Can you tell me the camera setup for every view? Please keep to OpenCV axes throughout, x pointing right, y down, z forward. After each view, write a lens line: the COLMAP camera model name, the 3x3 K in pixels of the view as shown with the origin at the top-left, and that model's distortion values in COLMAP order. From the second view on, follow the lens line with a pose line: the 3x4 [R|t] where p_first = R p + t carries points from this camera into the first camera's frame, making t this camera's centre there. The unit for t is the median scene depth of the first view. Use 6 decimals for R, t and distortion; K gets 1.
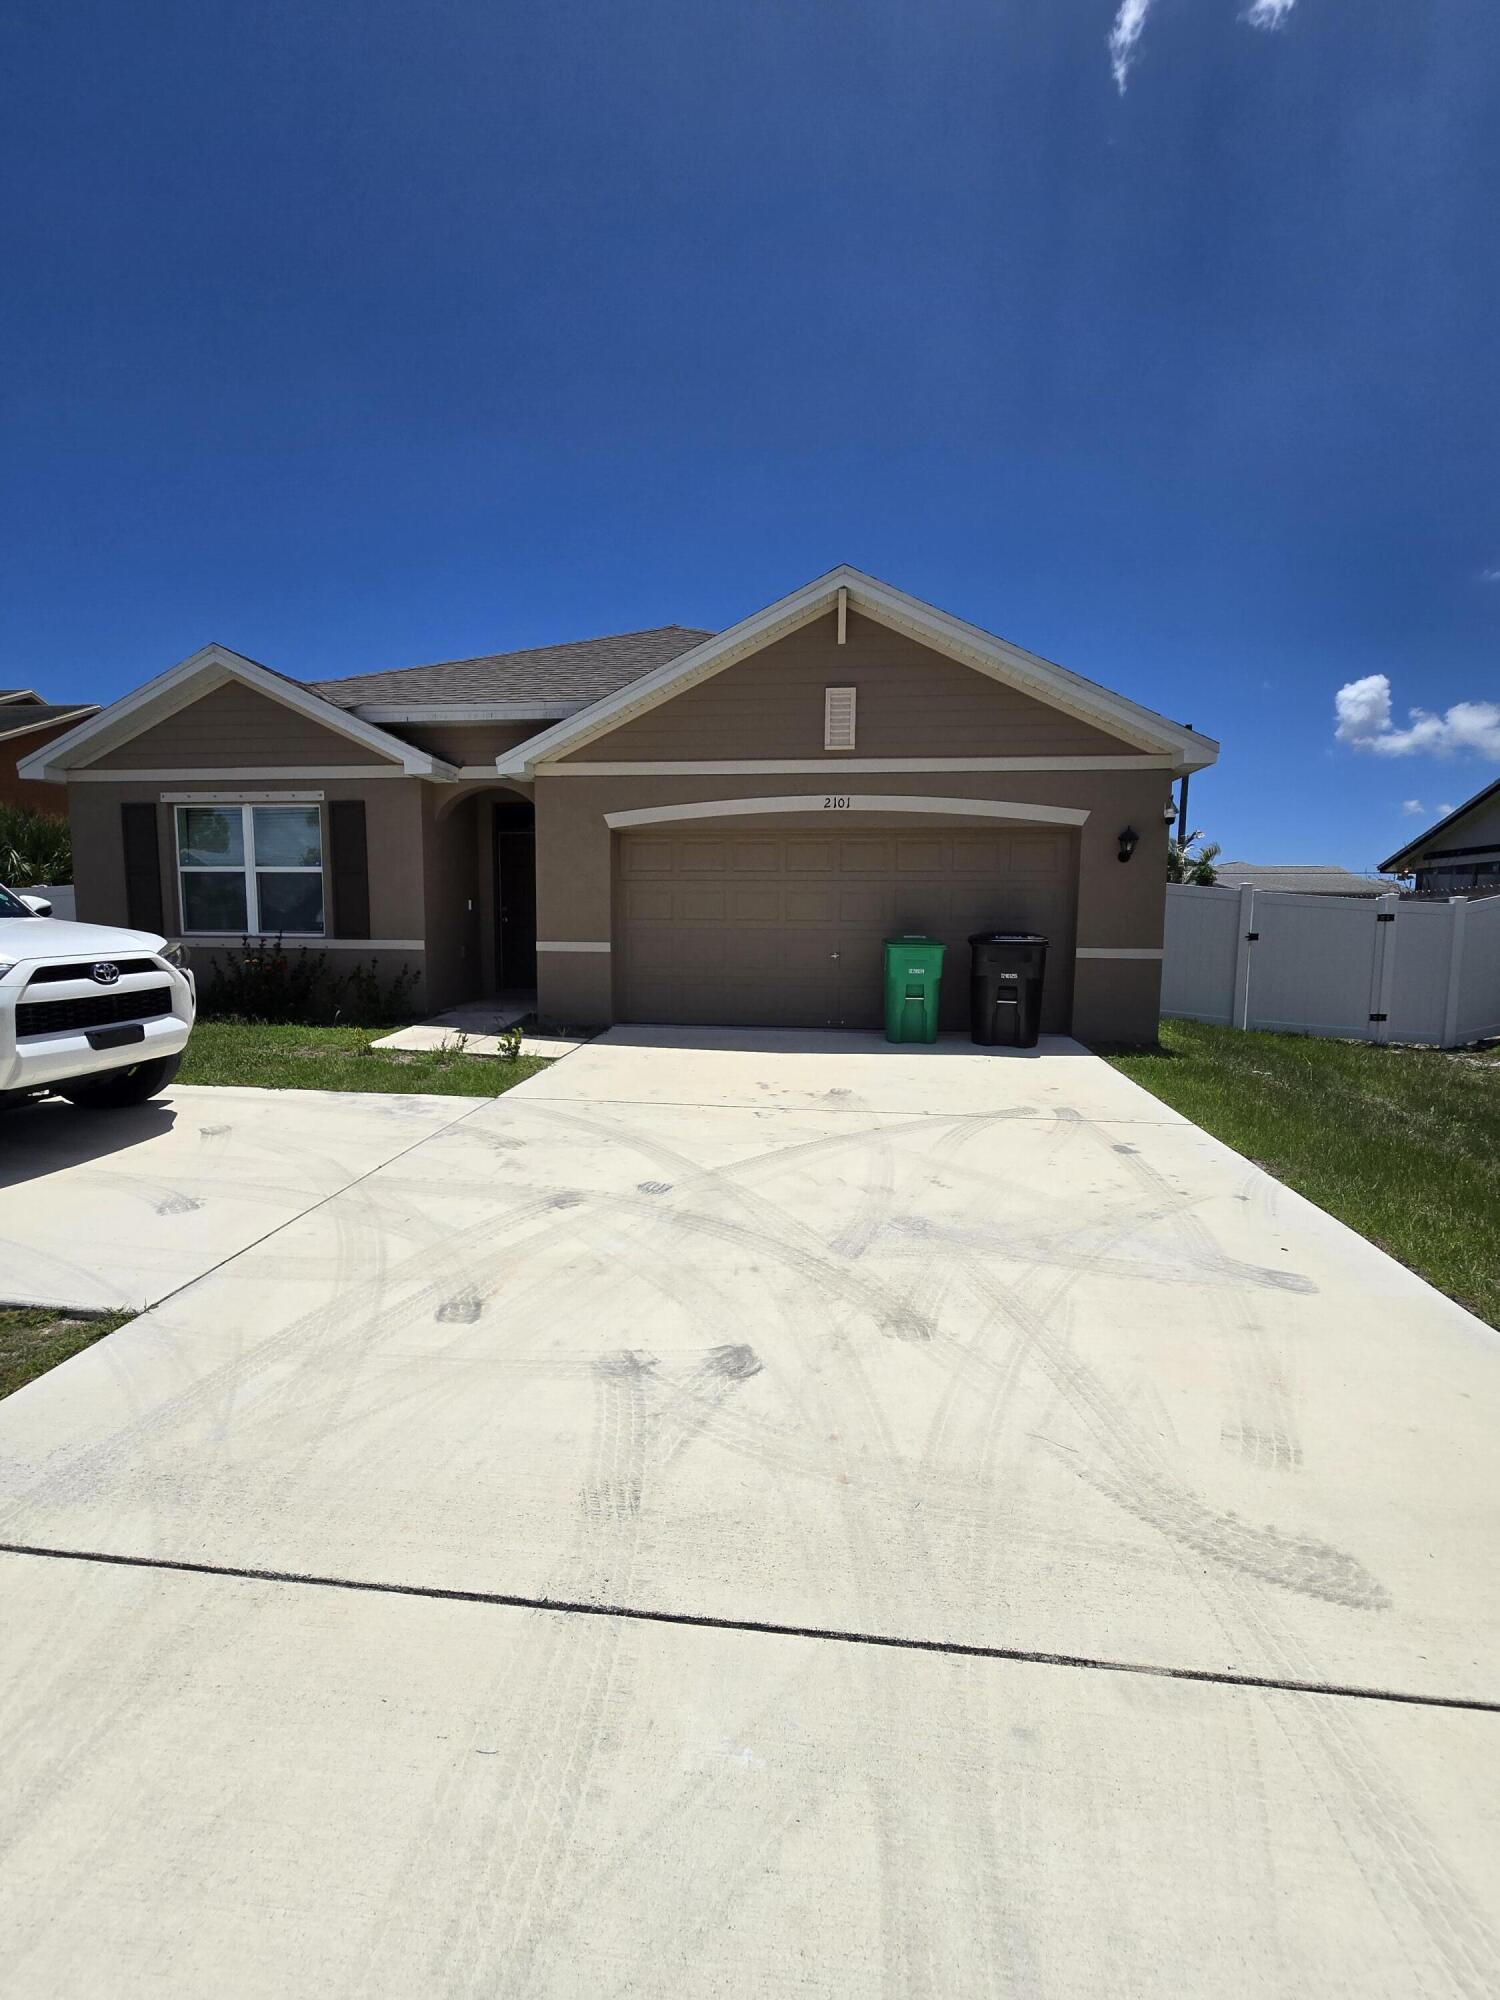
lens RADIAL K [[820.8, 0, 756.5], [0, 820.8, 984.0], [0, 0, 1]] dist [0.000733, 0.001136]
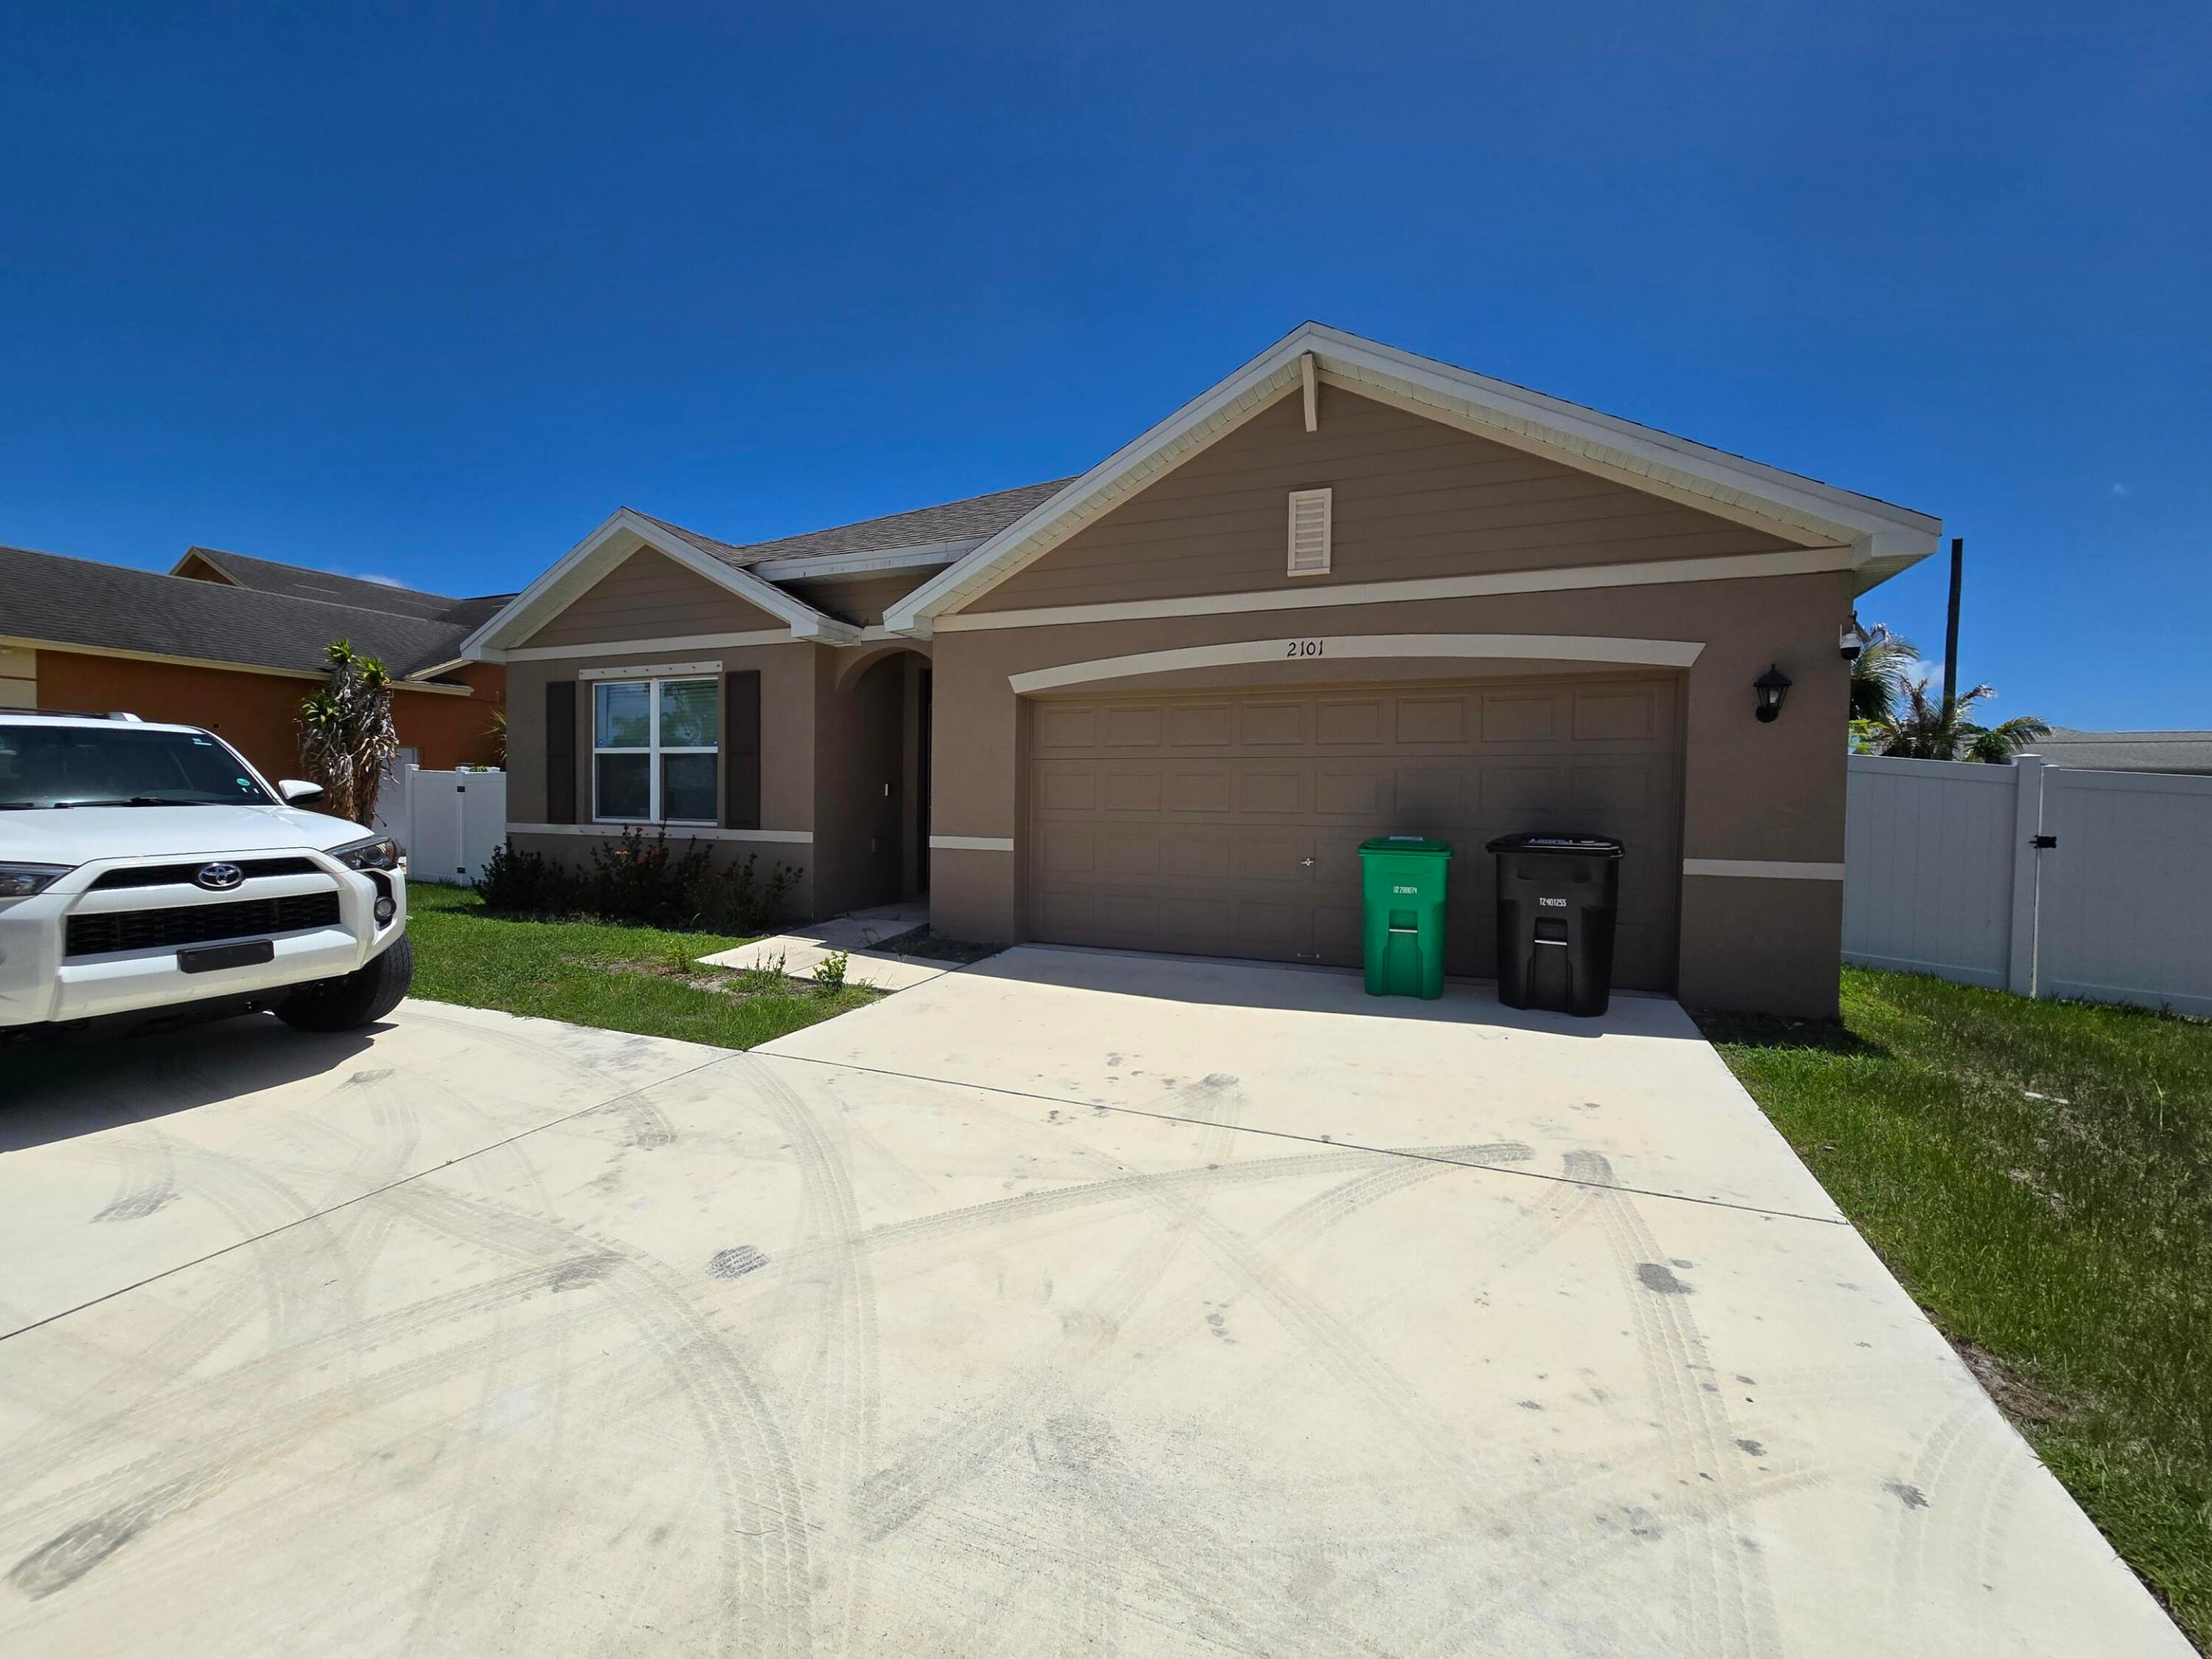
lens RADIAL K [[907.9, 0, 1116.0], [0, 907.9, 817.1], [0, 0, 1]] dist [0.000733, 0.001136]
pose [[0.961588, 0.009115, -0.274345, 0.169440], [-0.026545, 0.997852, -0.059889, -0.023621], [0.273209, 0.064871, 0.959765, 0.217936]]
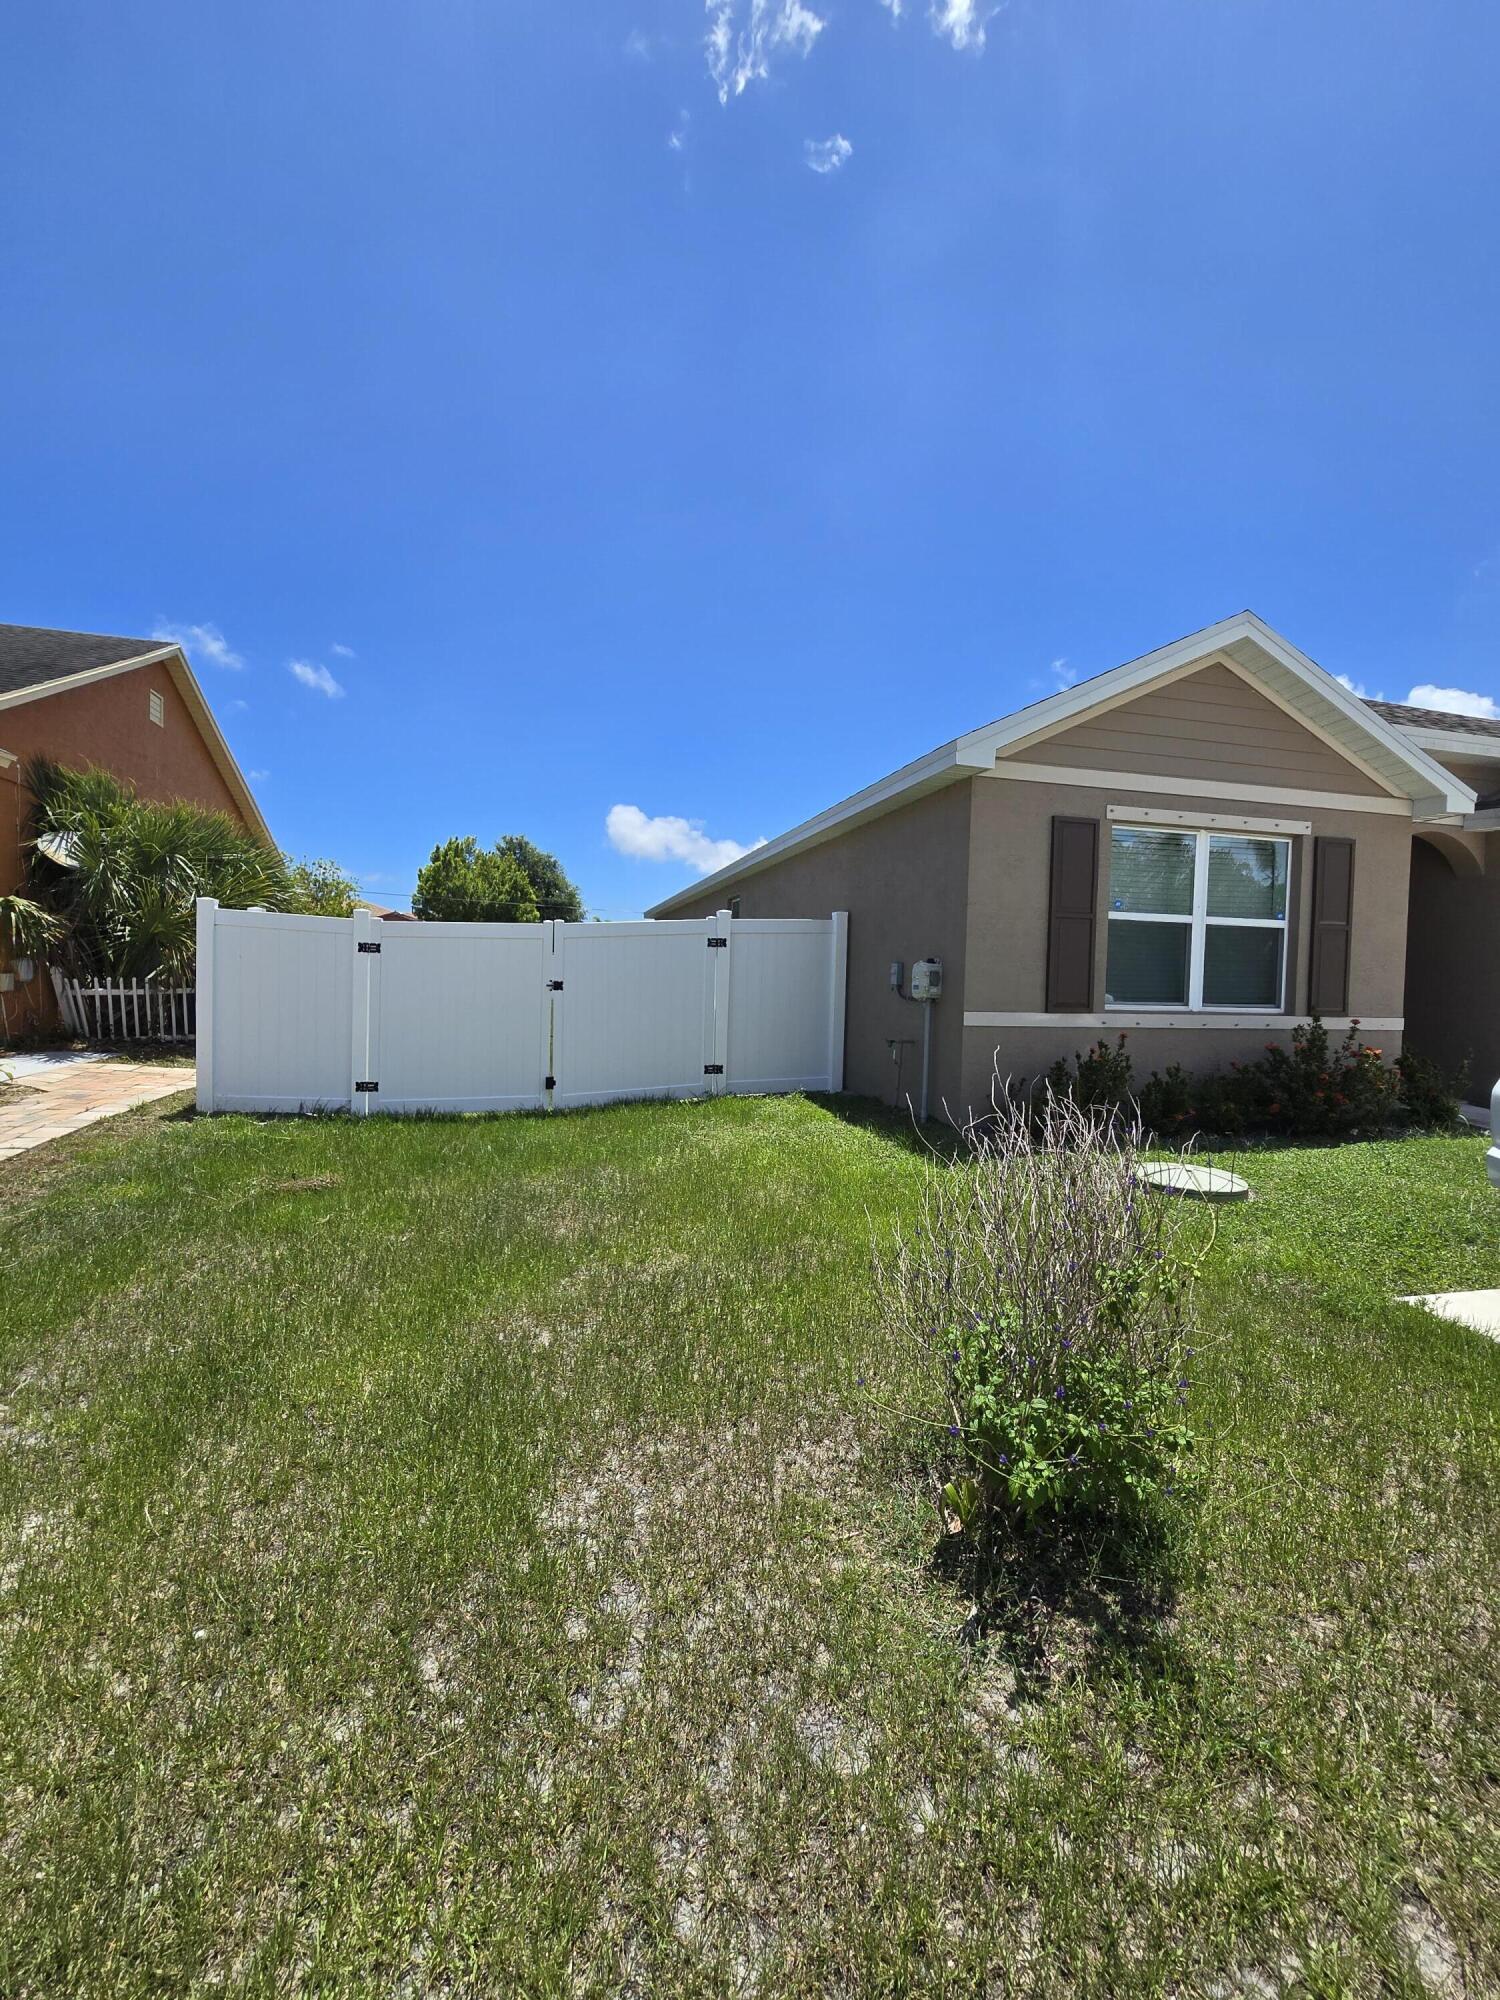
lens RADIAL K [[820.8, 0, 750.1], [0, 820.8, 1000.5], [0, 0, 1]] dist [0.000733, 0.001136]
pose [[0.942194, 0.008029, 0.334972, -1.439395], [0.008798, 0.998775, -0.048687, -0.042534], [-0.334953, 0.048819, 0.940969, 0.528074]]
